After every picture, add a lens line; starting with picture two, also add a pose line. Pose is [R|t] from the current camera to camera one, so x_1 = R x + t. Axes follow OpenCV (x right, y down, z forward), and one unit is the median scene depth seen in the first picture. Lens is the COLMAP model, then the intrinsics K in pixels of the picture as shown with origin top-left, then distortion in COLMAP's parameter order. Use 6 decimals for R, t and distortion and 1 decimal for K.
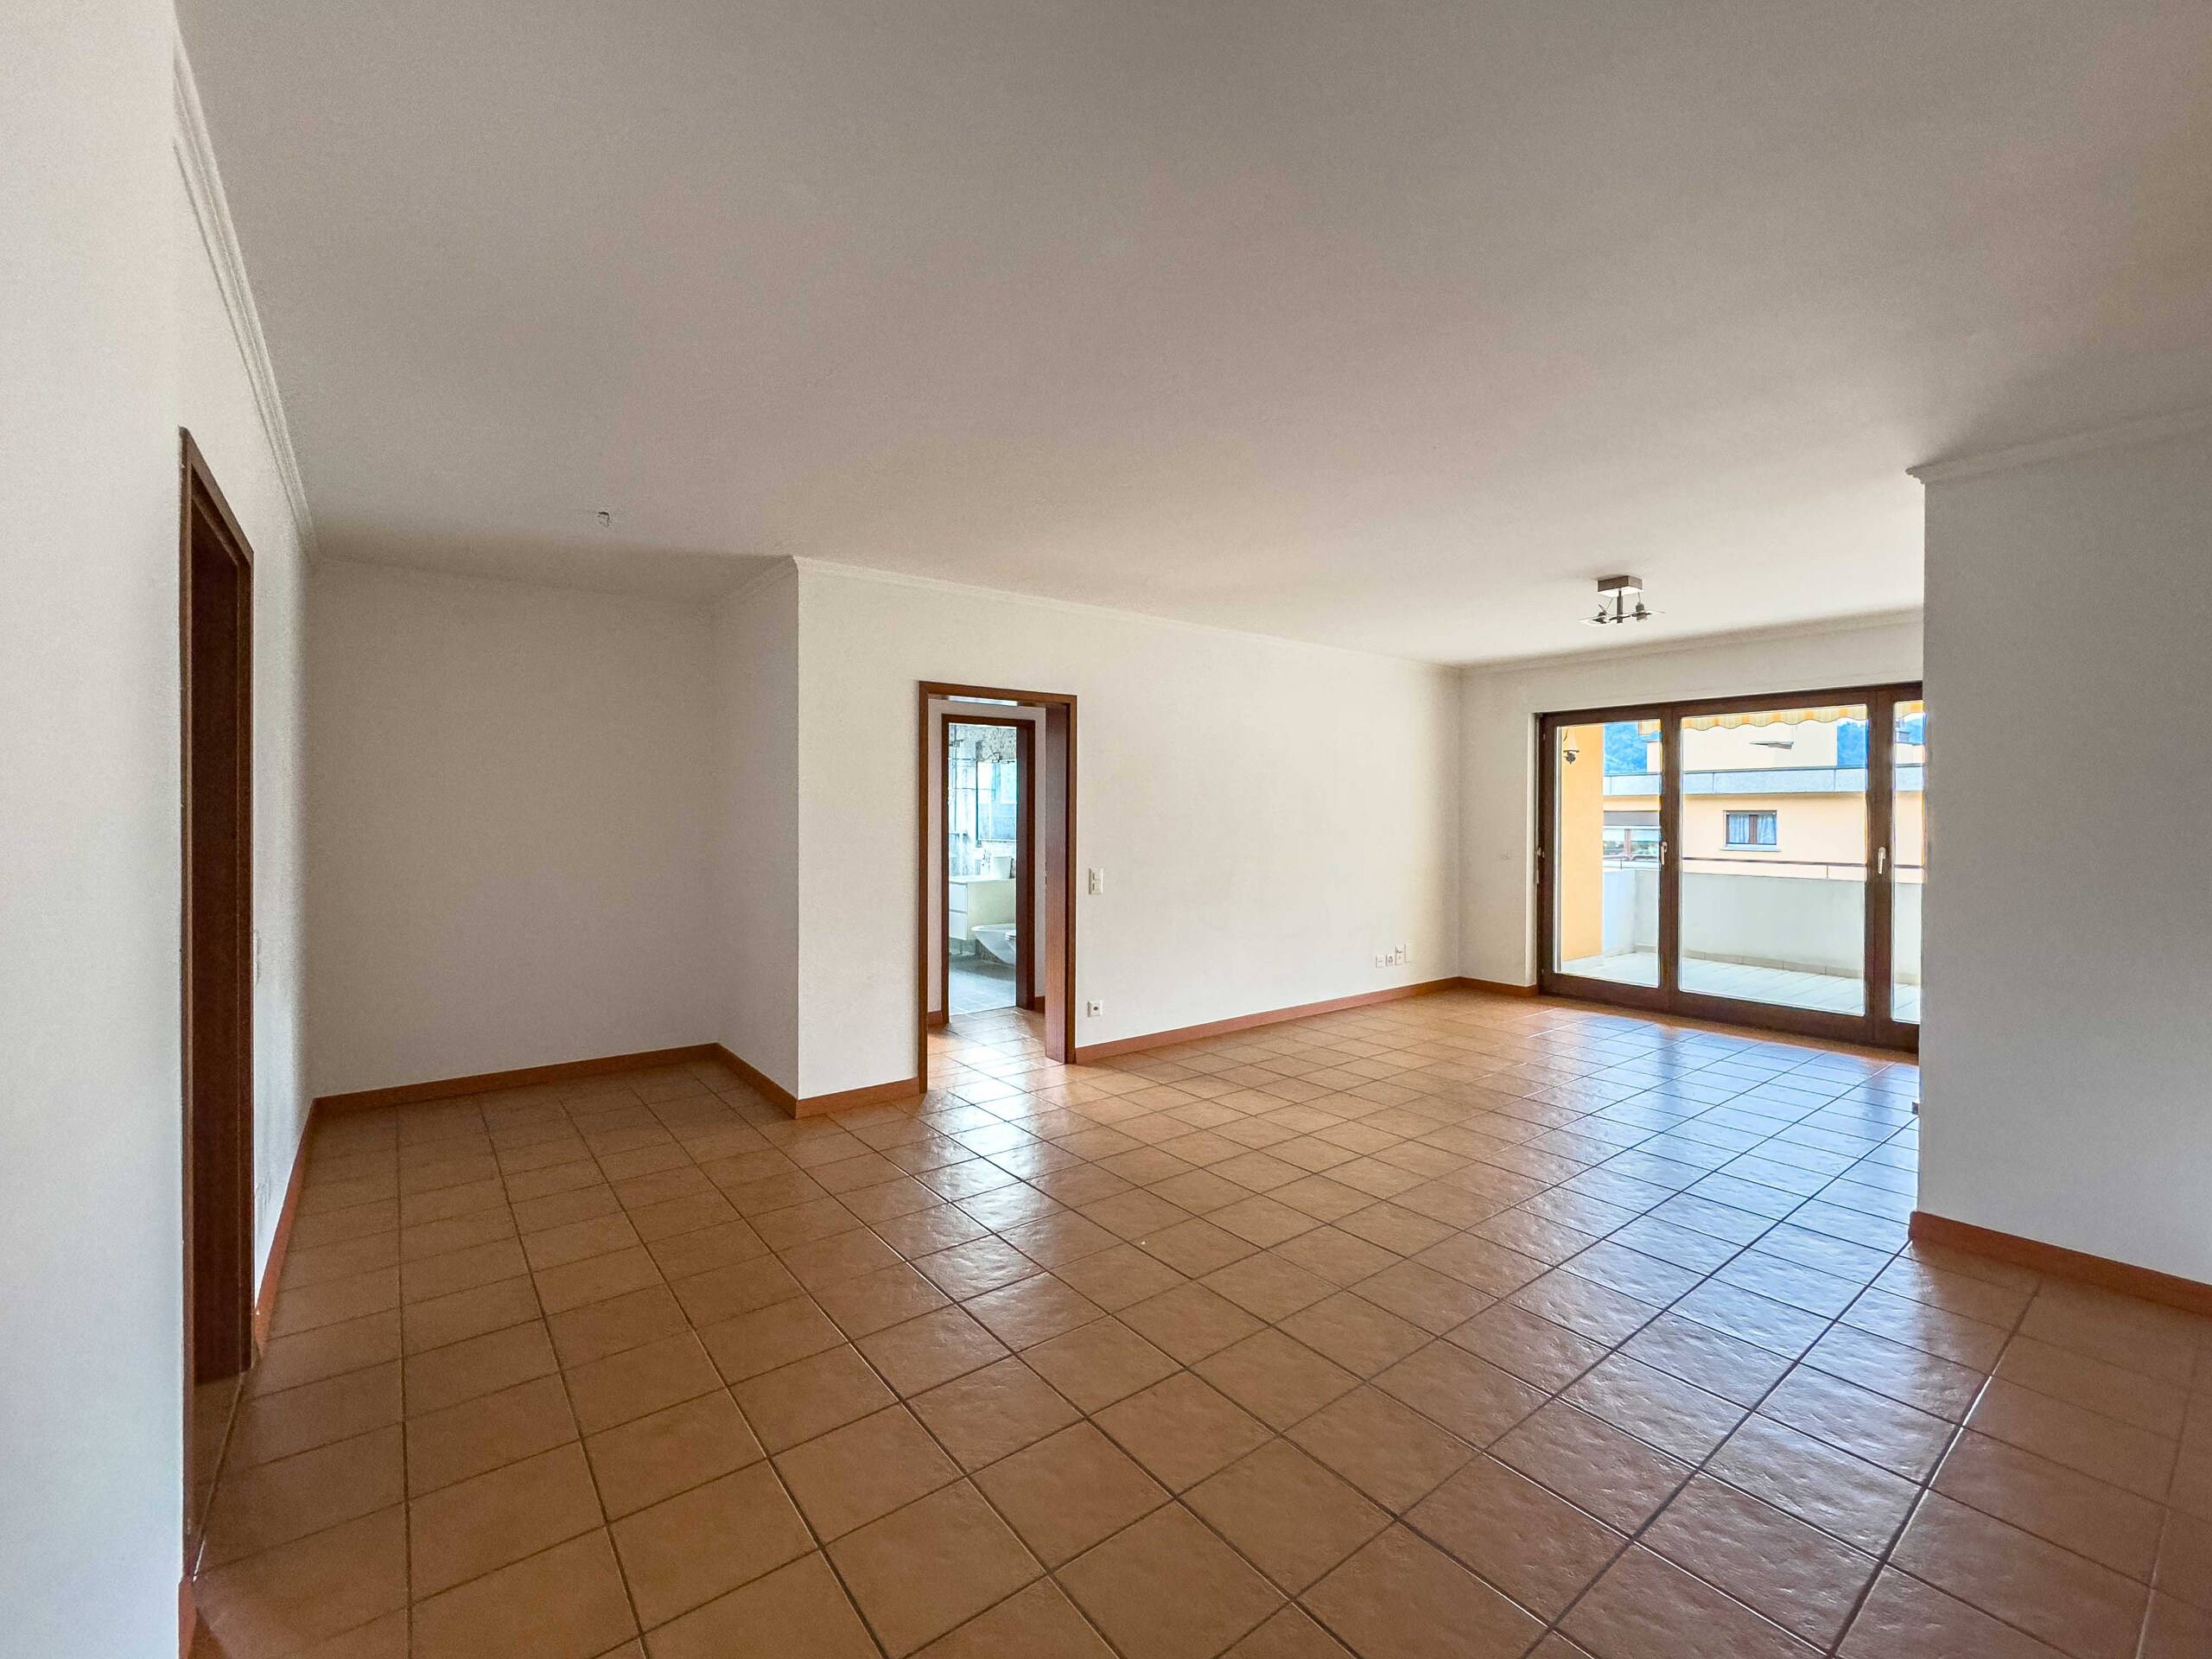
lens RADIAL K [[934.2, 0, 1106.0], [0, 934.2, 829.5], [0, 0, 1]] dist [0.000477, 0.000070]
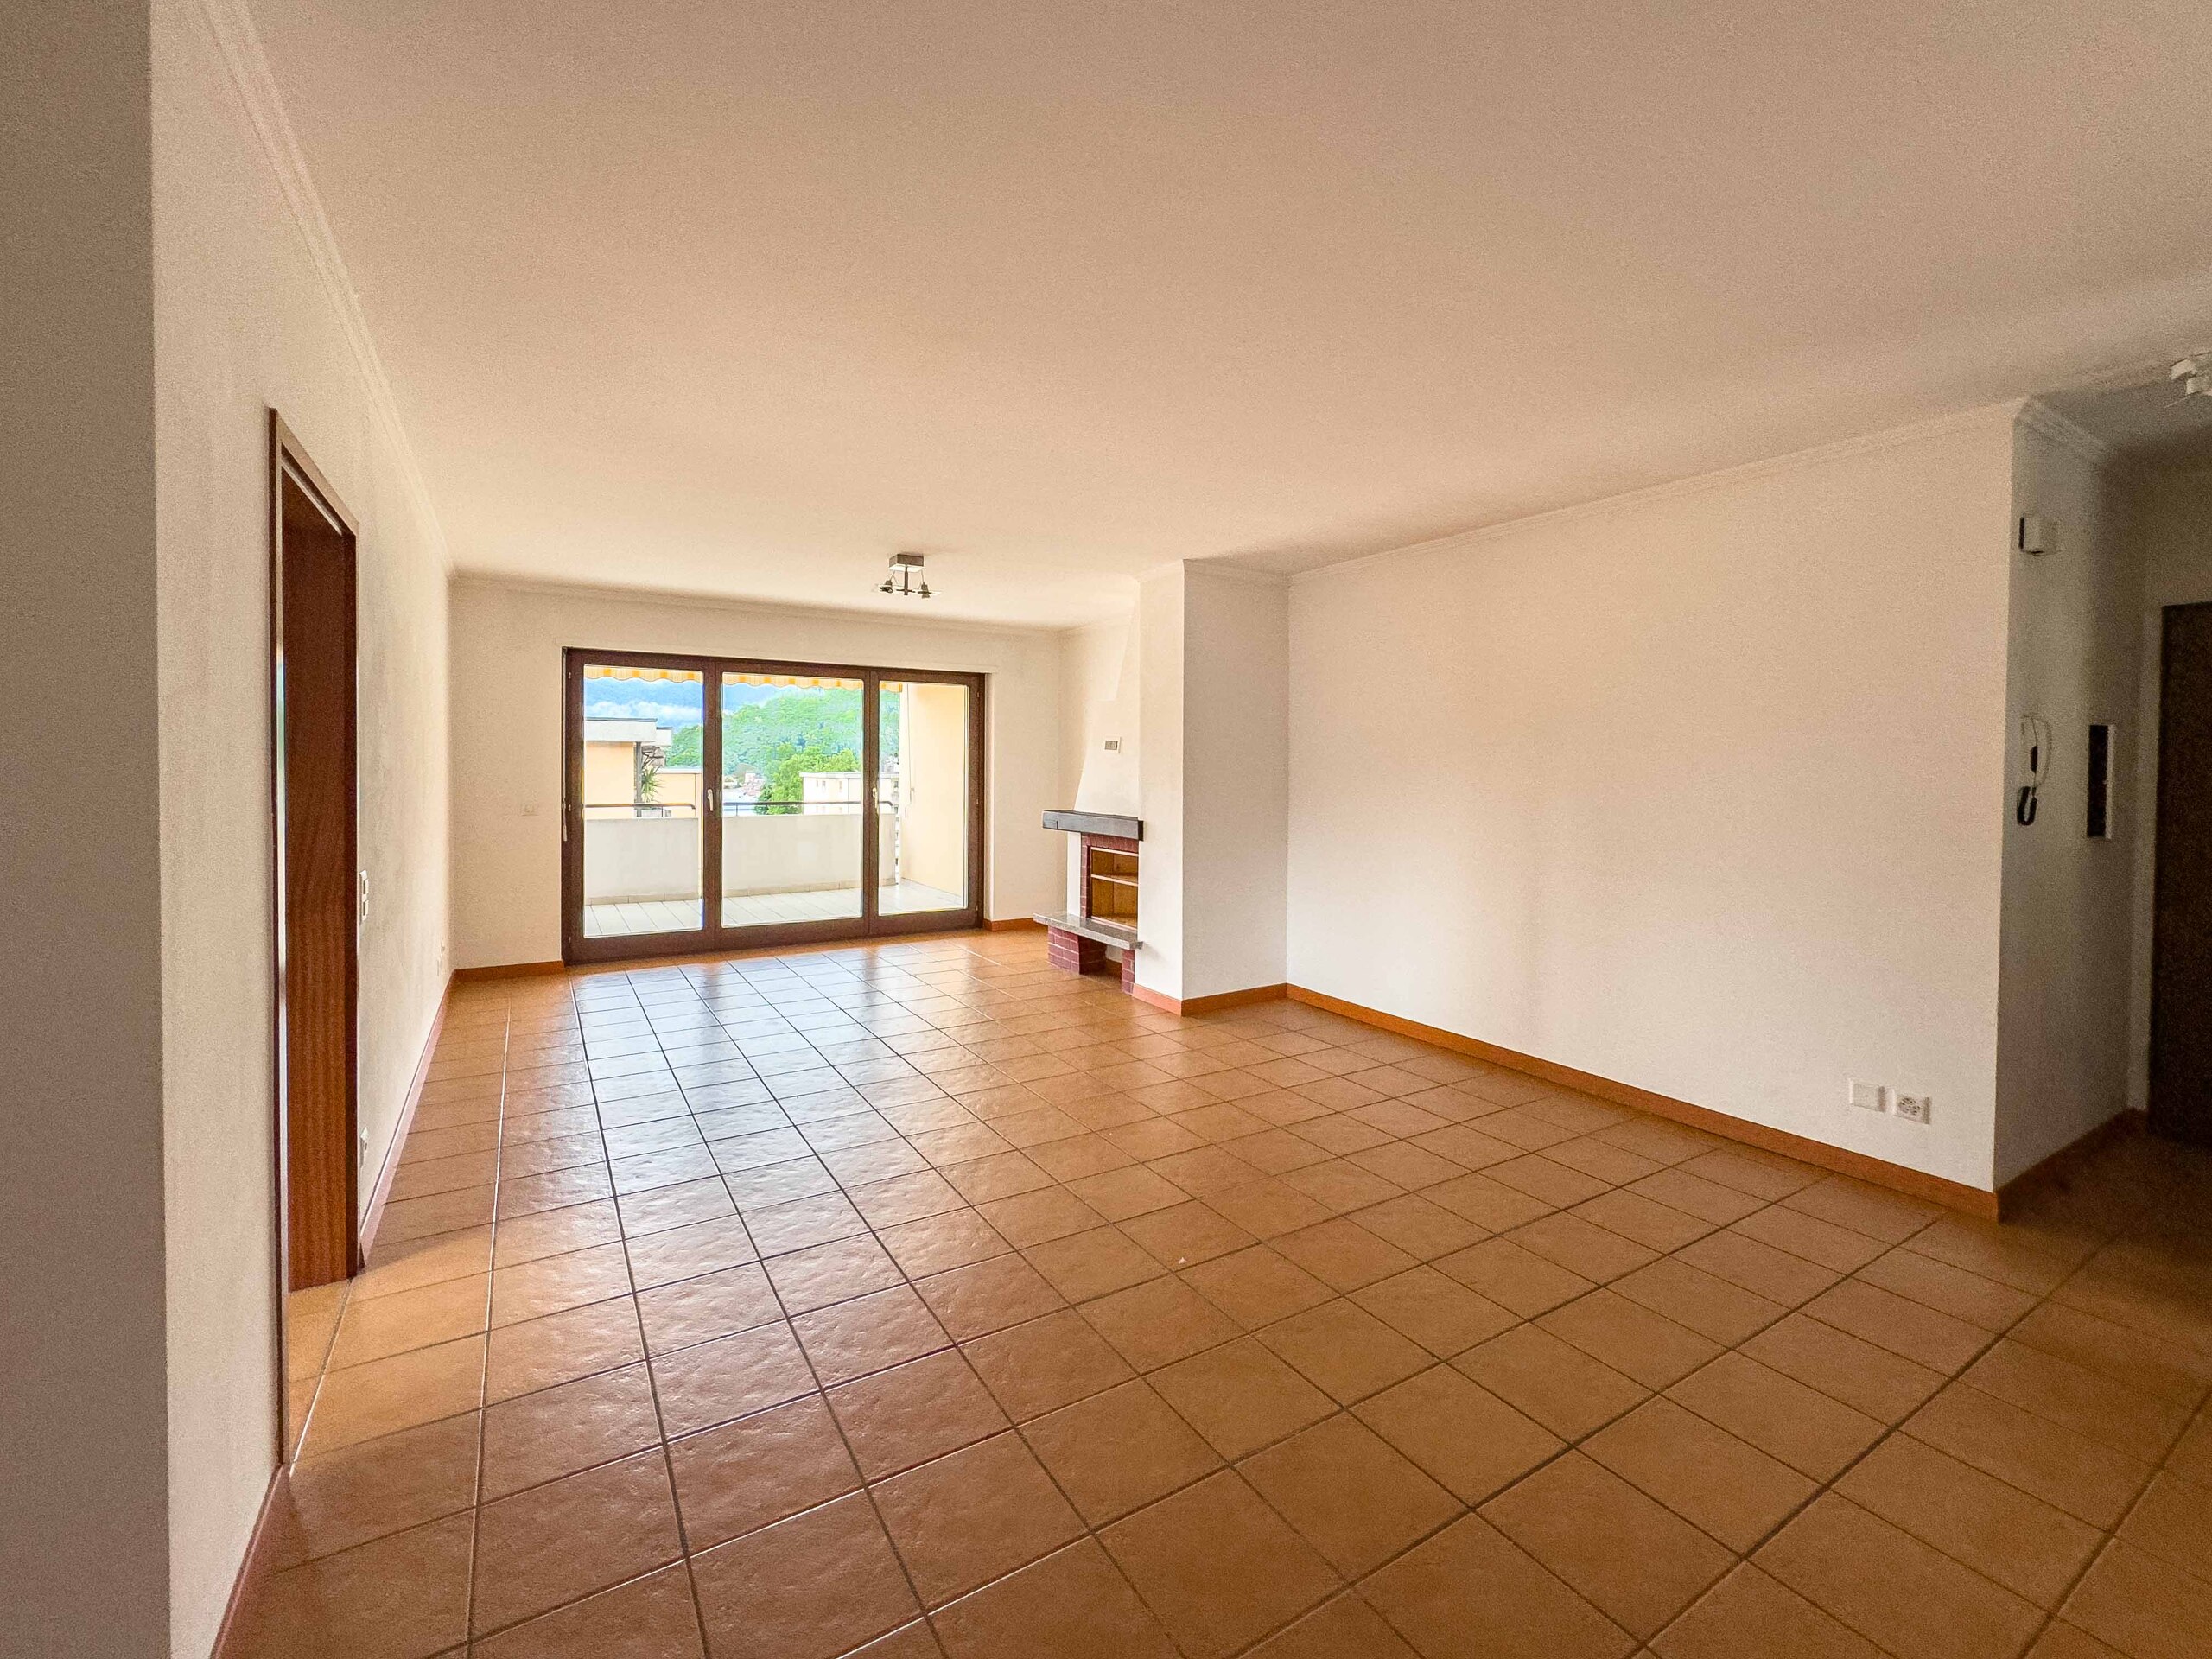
lens RADIAL K [[916.2, 0, 1097.1], [0, 916.2, 786.2], [0, 0, 1]] dist [0.000043, 0.000048]
pose [[0.120276, -0.024191, 0.992446, -0.370690], [0.010430, 0.999679, 0.023103, -0.009312], [-0.992686, 0.007573, 0.120490, 0.446897]]
